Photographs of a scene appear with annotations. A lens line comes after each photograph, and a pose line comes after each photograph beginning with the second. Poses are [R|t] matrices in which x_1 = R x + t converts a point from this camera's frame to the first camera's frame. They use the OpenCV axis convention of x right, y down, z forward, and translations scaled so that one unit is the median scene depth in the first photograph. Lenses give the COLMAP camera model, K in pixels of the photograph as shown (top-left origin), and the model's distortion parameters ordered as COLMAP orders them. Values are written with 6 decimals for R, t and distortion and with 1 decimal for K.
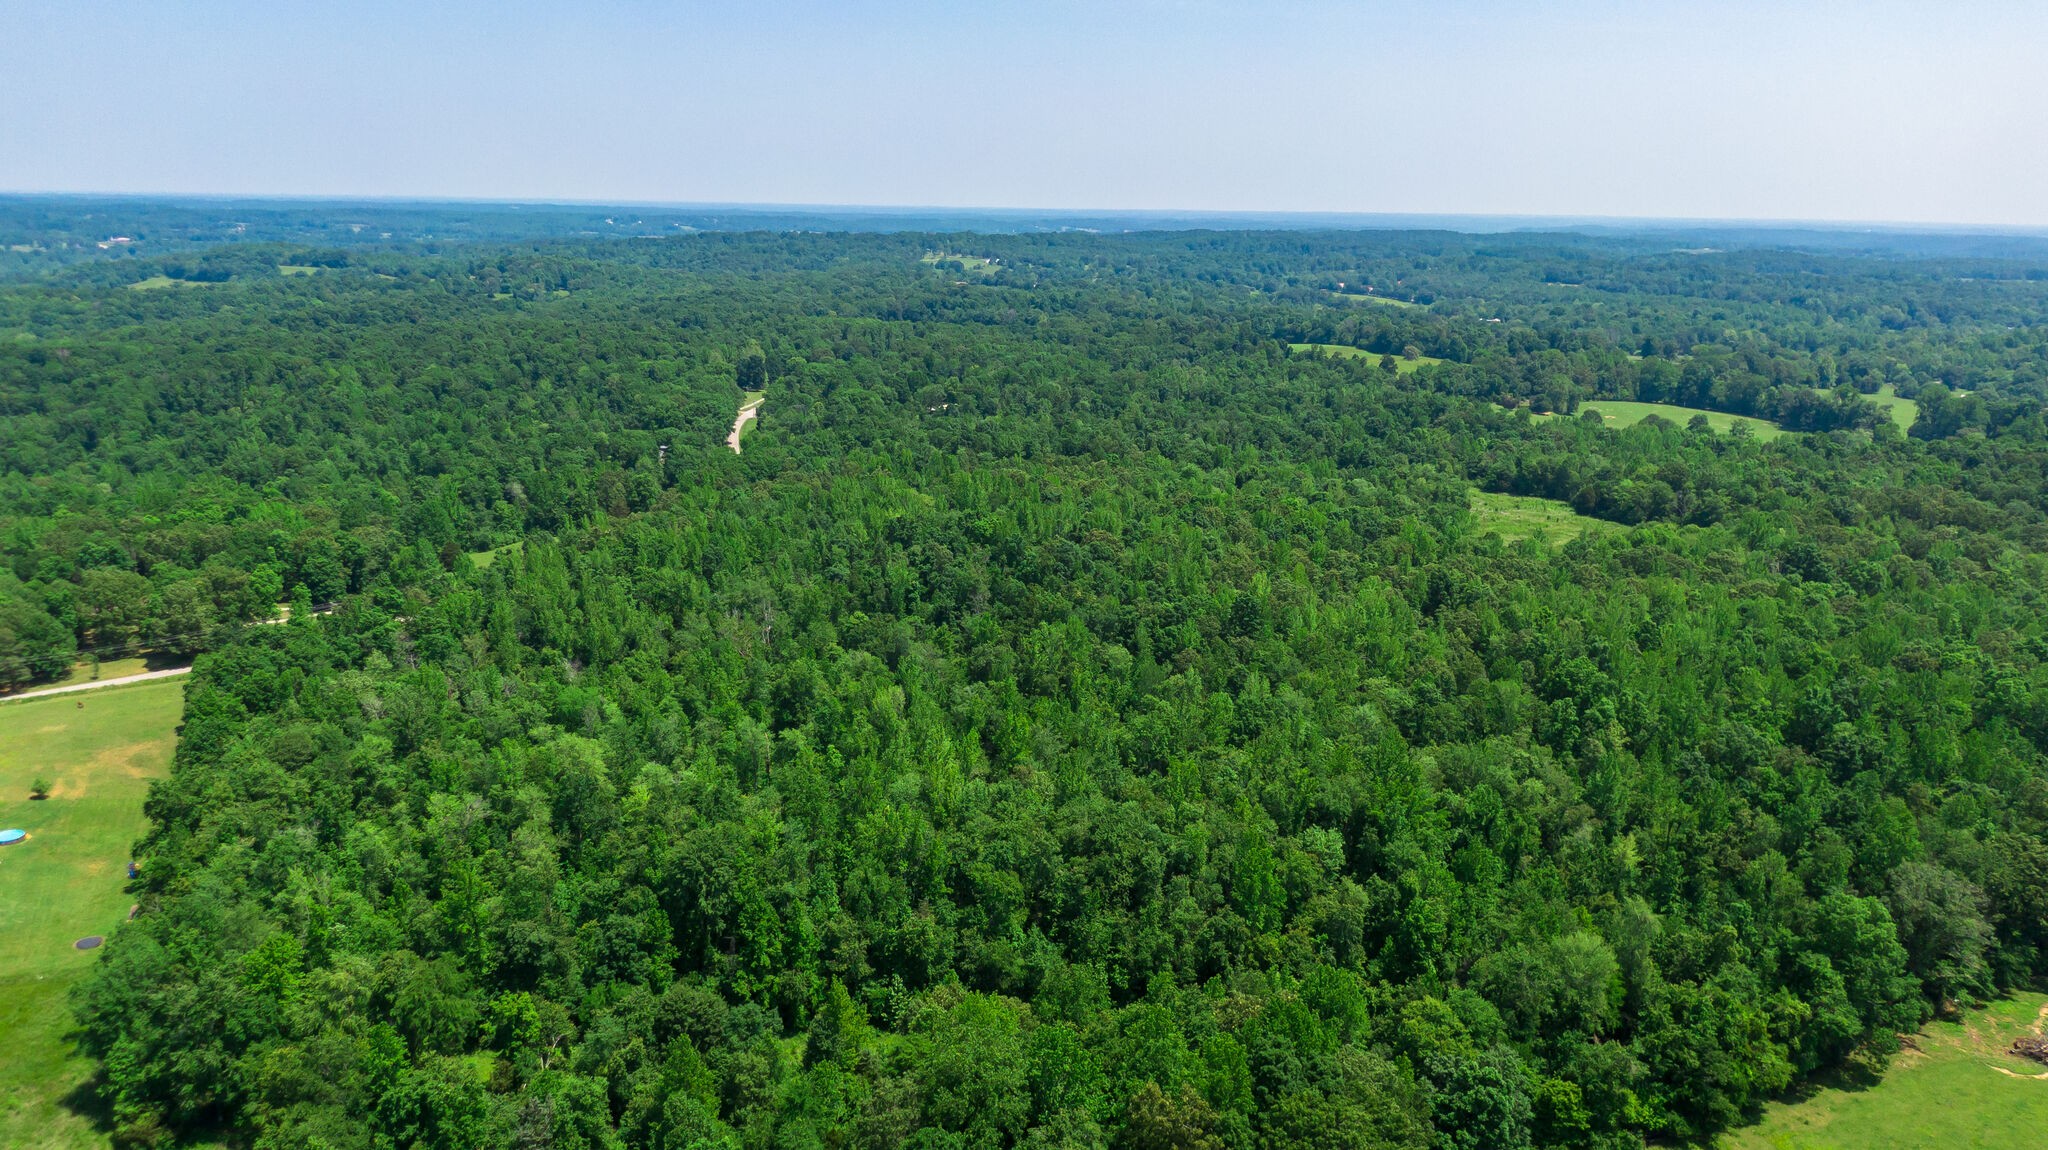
lens RADIAL K [[1443.0, 0, 1021.5], [0, 1443.0, 584.0], [0, 0, 1]] dist [0.044302, -0.075863]
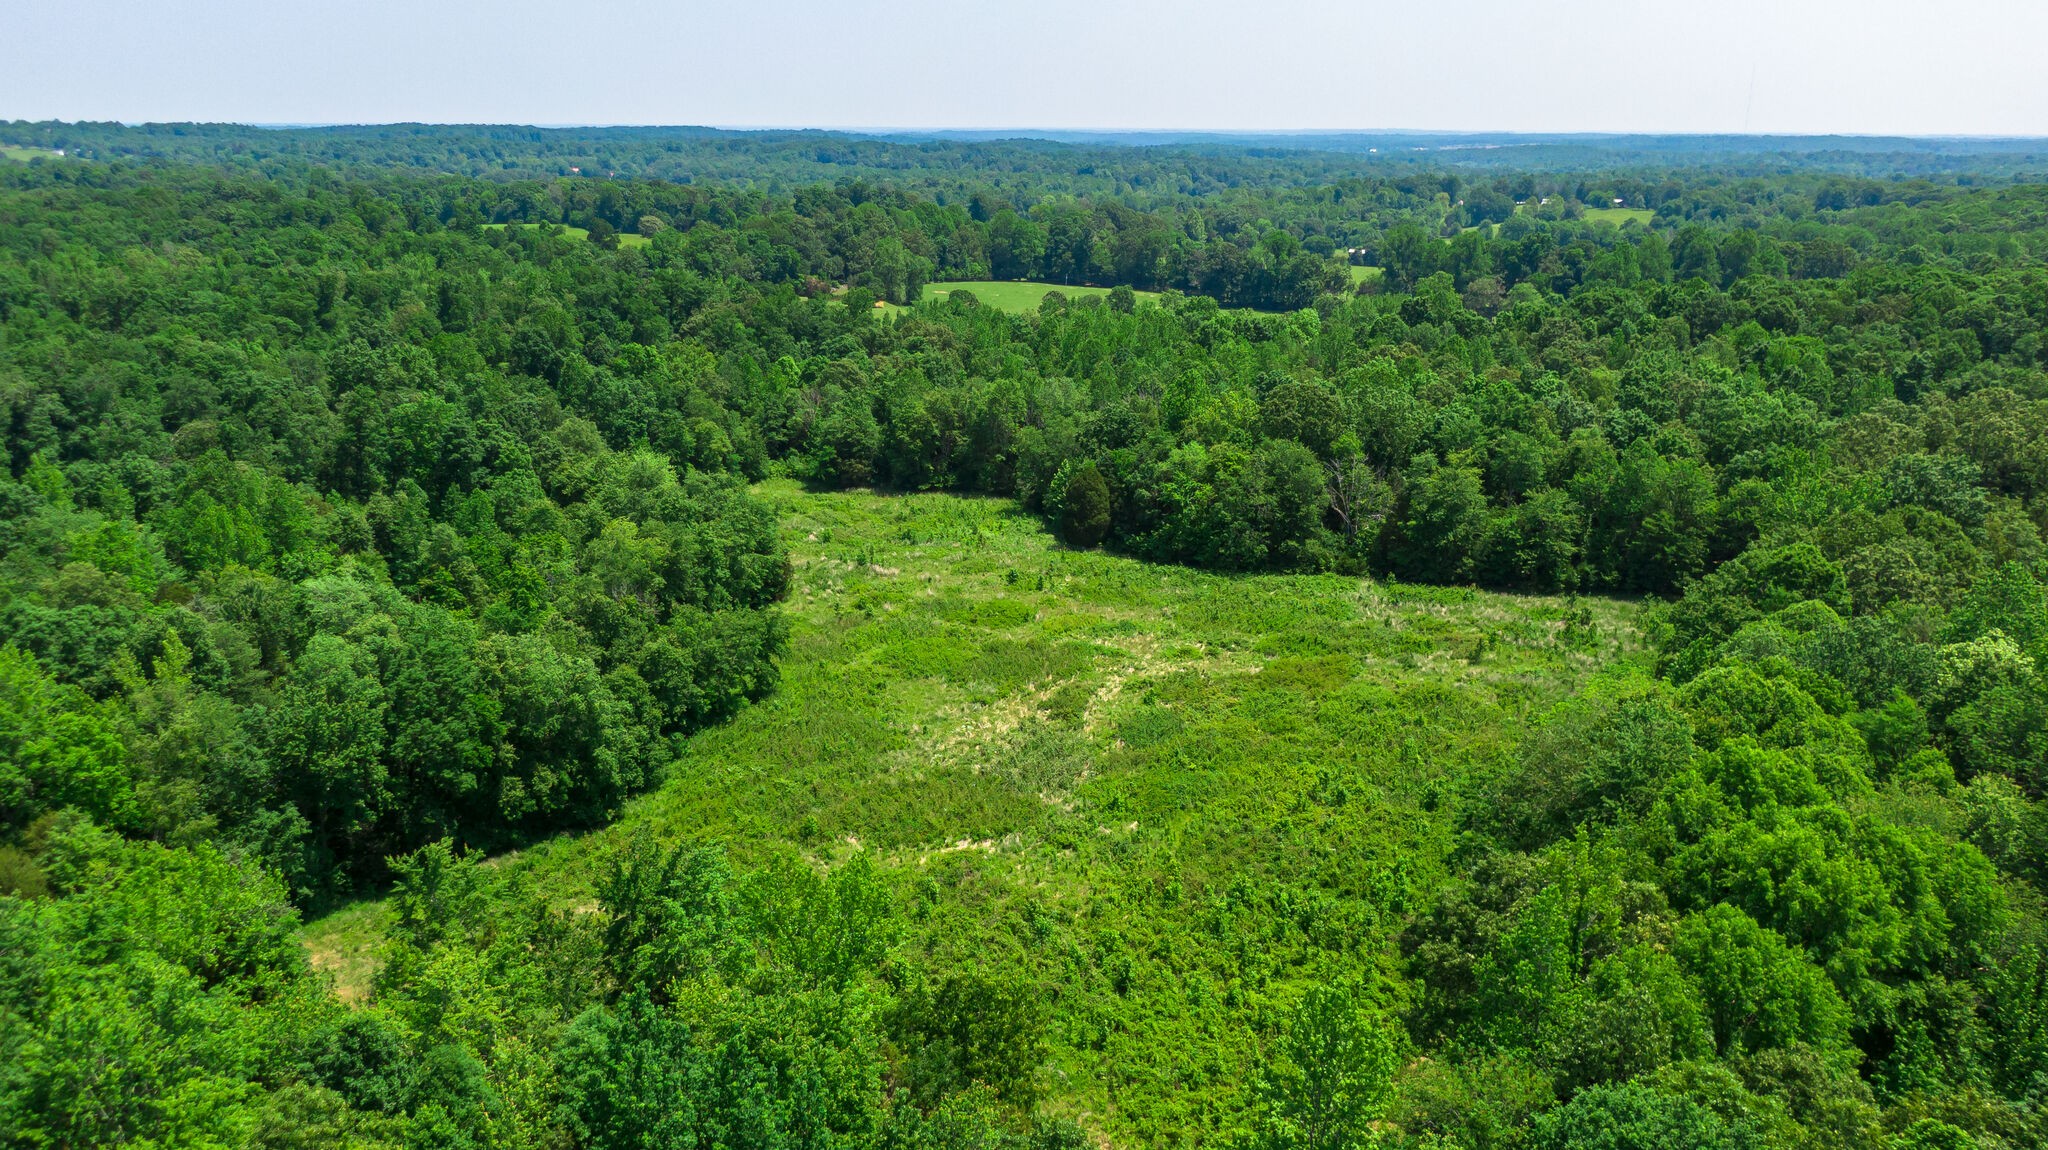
lens RADIAL K [[1468.3, 0, 1026.0], [0, 1468.3, 576.7], [0, 0, 1]] dist [0.053472, -0.090092]
pose [[0.886036, -0.147446, 0.439545, 0.122949], [0.126714, 0.988998, 0.076331, -0.041677], [-0.445964, -0.011935, 0.894971, 0.395856]]
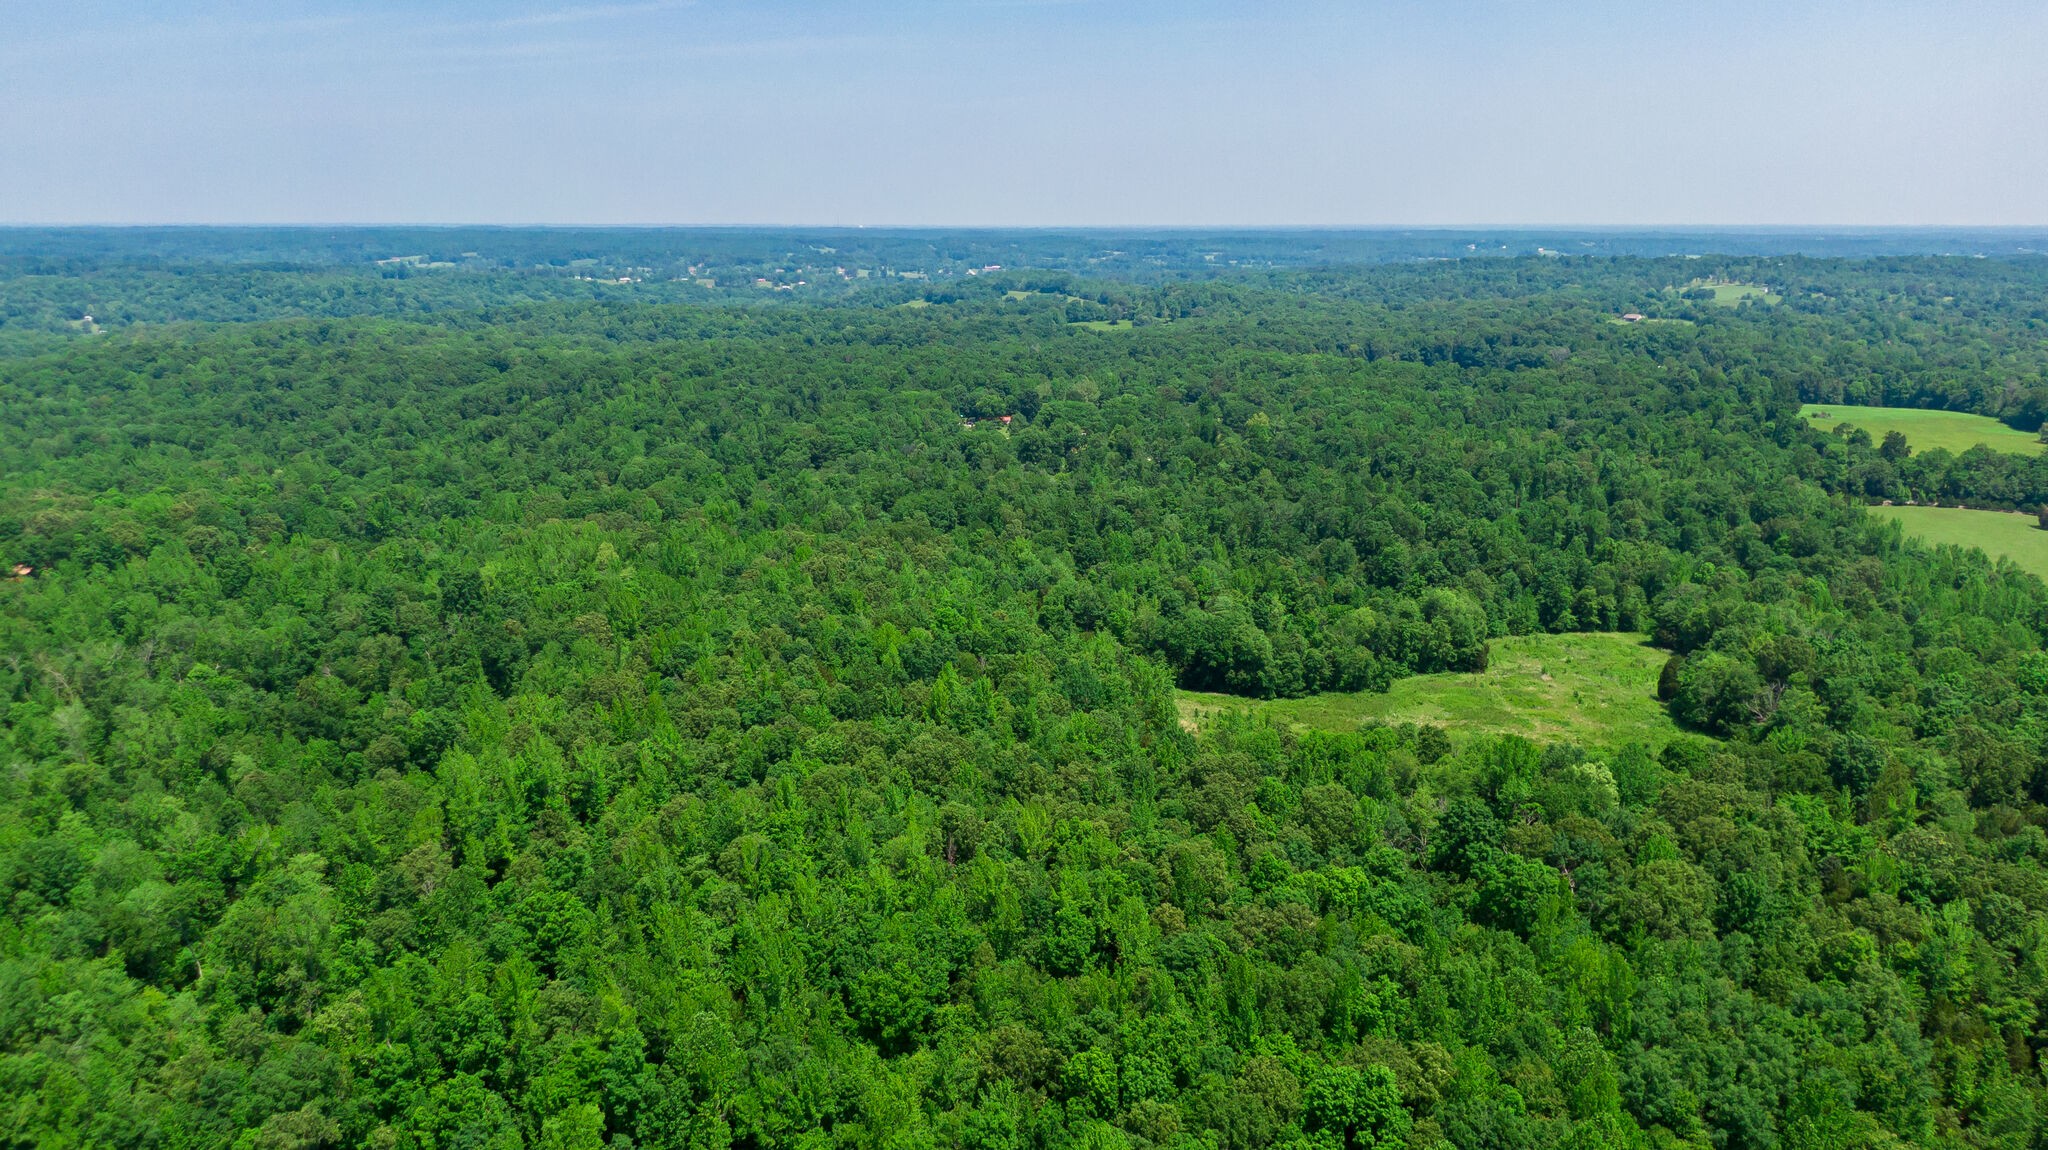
lens RADIAL K [[1466.9, 0, 1018.8], [0, 1466.9, 660.4], [0, 0, 1]] dist [0.043096, -0.074391]
pose [[0.827479, 0.145246, -0.542385, 0.295647], [-0.129752, 0.989282, 0.066969, -0.041991], [0.546299, 0.014960, 0.837457, 0.177889]]
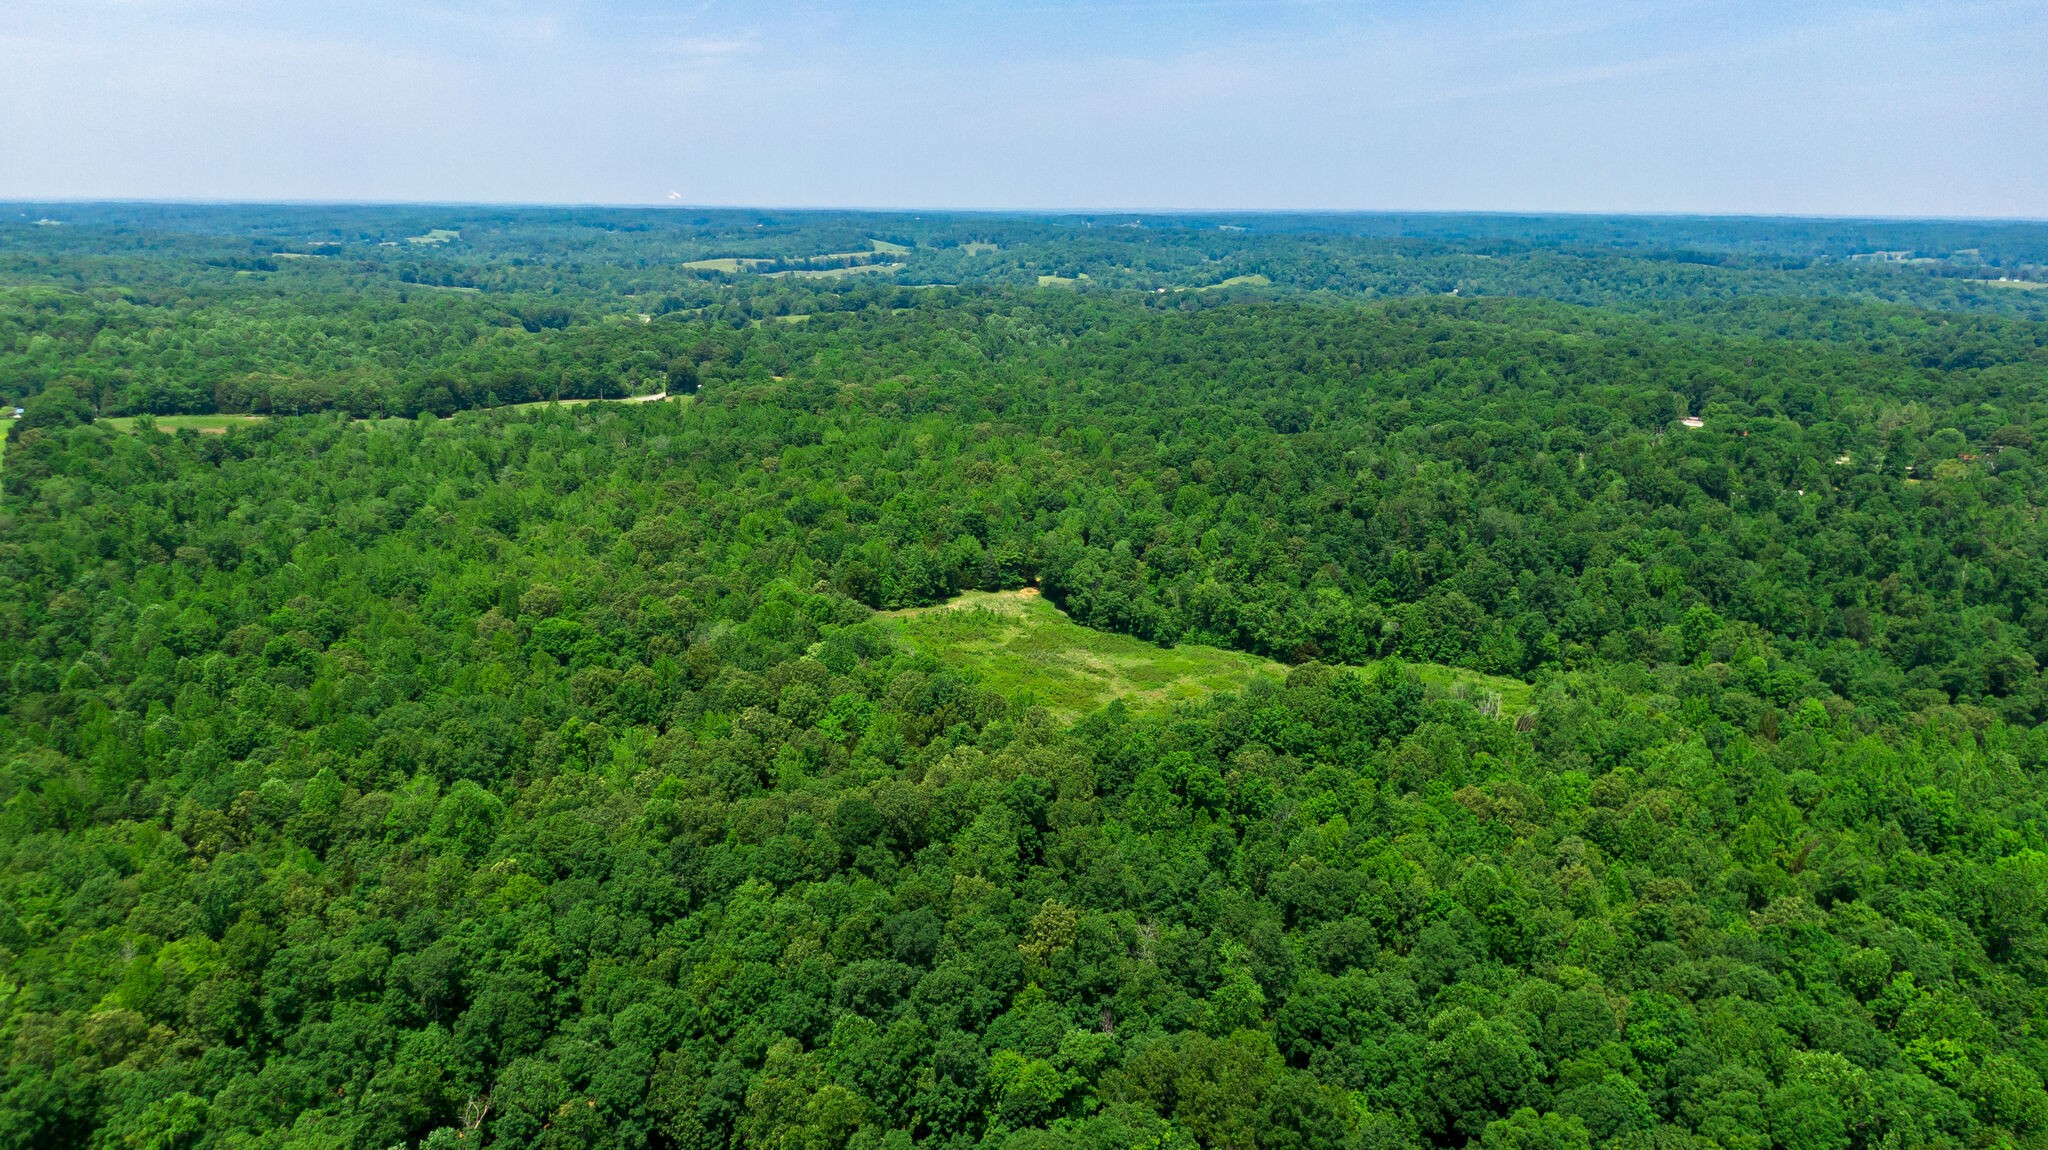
lens RADIAL K [[1489.6, 0, 1017.7], [0, 1489.6, 546.3], [0, 0, 1]] dist [0.061692, -0.112632]
pose [[-0.002630, 0.206997, -0.978338, 0.576101], [-0.262470, 0.943898, 0.200416, -0.121823], [0.964936, 0.257312, 0.051849, 0.483464]]
